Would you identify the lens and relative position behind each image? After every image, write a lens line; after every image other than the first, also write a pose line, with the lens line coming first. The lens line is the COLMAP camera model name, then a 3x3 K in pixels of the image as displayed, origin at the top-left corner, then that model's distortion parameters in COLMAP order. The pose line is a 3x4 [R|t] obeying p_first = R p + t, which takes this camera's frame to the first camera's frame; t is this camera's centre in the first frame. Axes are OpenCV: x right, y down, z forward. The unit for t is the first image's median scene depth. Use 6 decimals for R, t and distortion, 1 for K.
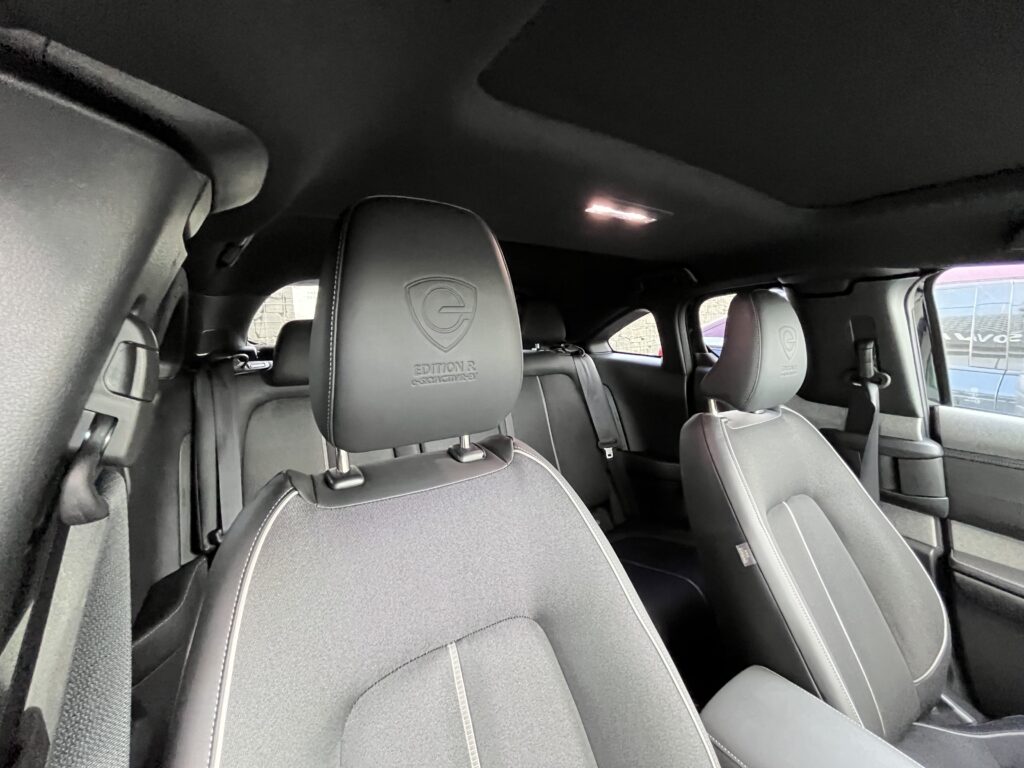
lens RADIAL K [[433.2, 0, 512.0], [0, 433.2, 384.0], [0, 0, 1]] dist [0.011753, 0.000128]
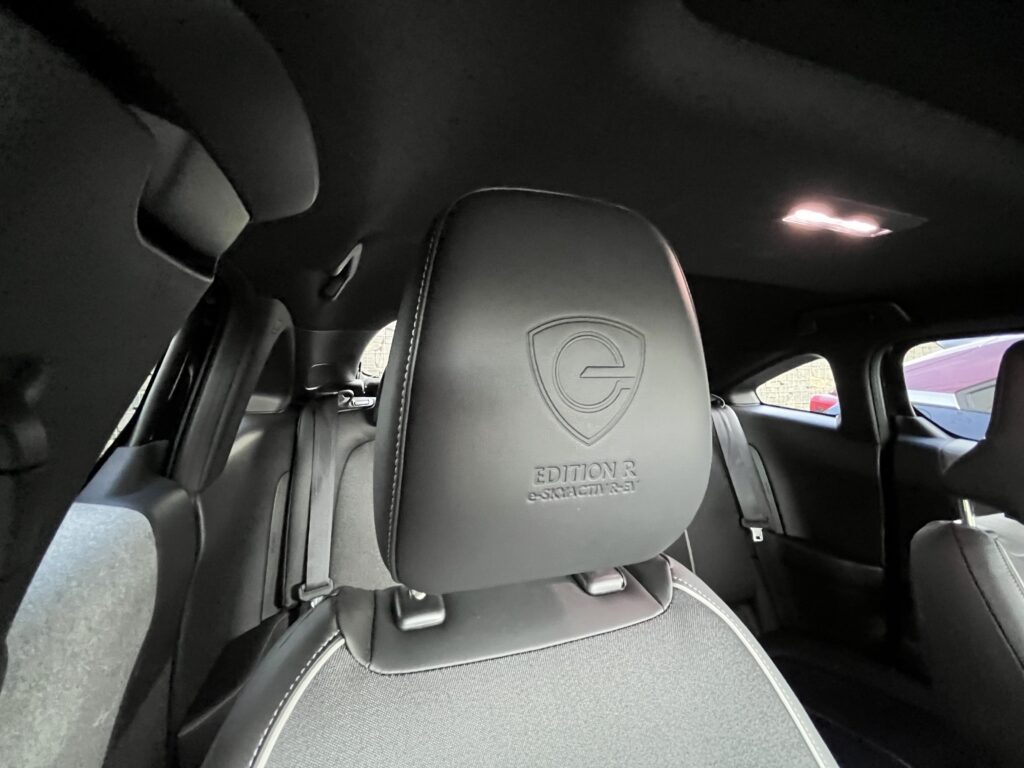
lens RADIAL K [[433.2, 0, 512.0], [0, 433.2, 384.0], [0, 0, 1]] dist [0.011753, 0.000128]
pose [[0.970707, 0.047490, -0.235527, -0.055051], [-0.064855, 0.995674, -0.066537, -0.050128], [0.231349, 0.079863, 0.969587, 0.189523]]
